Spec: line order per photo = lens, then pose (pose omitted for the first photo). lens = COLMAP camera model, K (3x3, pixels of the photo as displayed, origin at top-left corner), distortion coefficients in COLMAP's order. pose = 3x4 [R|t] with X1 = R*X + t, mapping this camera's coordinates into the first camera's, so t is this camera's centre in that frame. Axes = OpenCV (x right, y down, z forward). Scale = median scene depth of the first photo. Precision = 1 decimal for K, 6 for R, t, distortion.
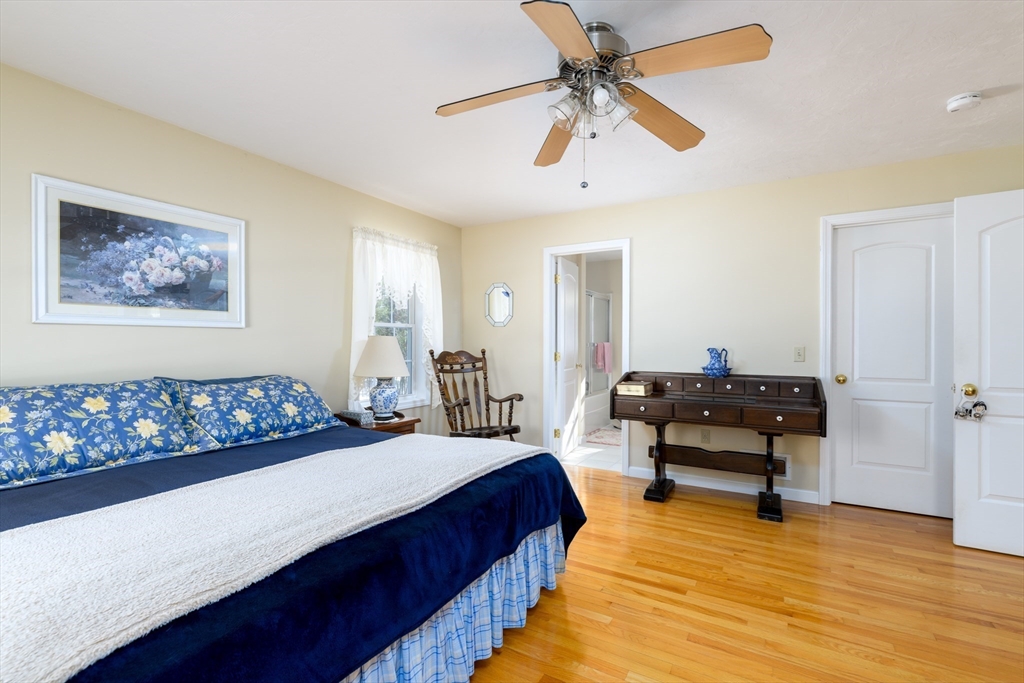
lens RADIAL K [[469.5, 0, 512.4], [0, 469.5, 342.1], [0, 0, 1]] dist [0.001511, 0.000349]
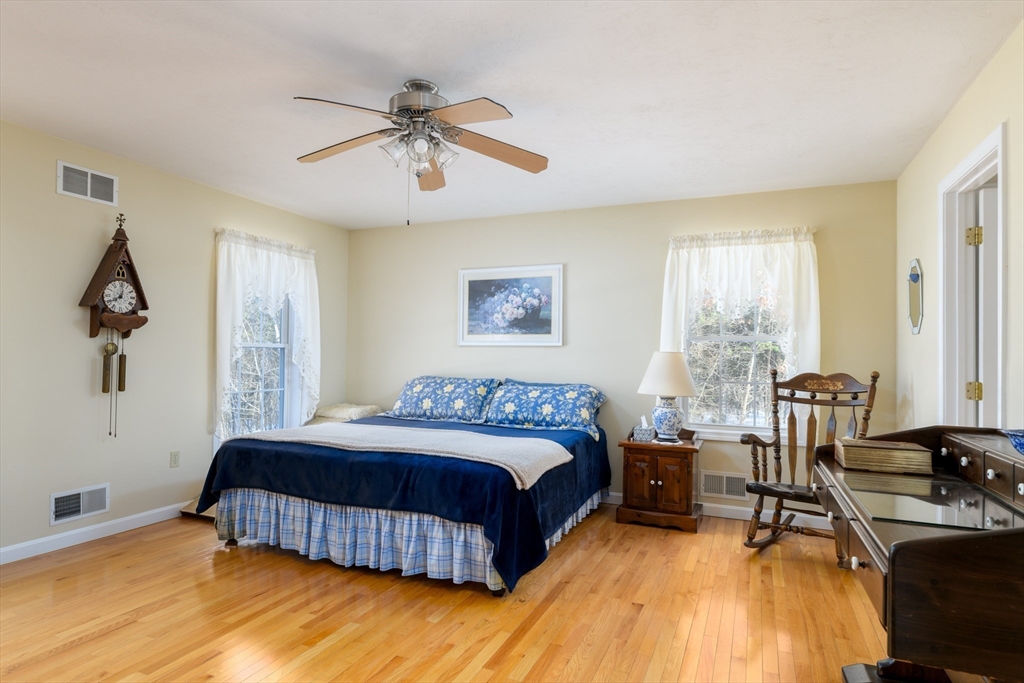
lens RADIAL K [[576.6, 0, 512.4], [0, 576.6, 344.5], [0, 0, 1]] dist [-0.000400, -0.000233]
pose [[0.122003, -0.019732, -0.992334, 1.120695], [-0.013421, 0.999678, -0.021529, 0.002429], [0.992439, 0.015944, 0.121698, 0.748366]]
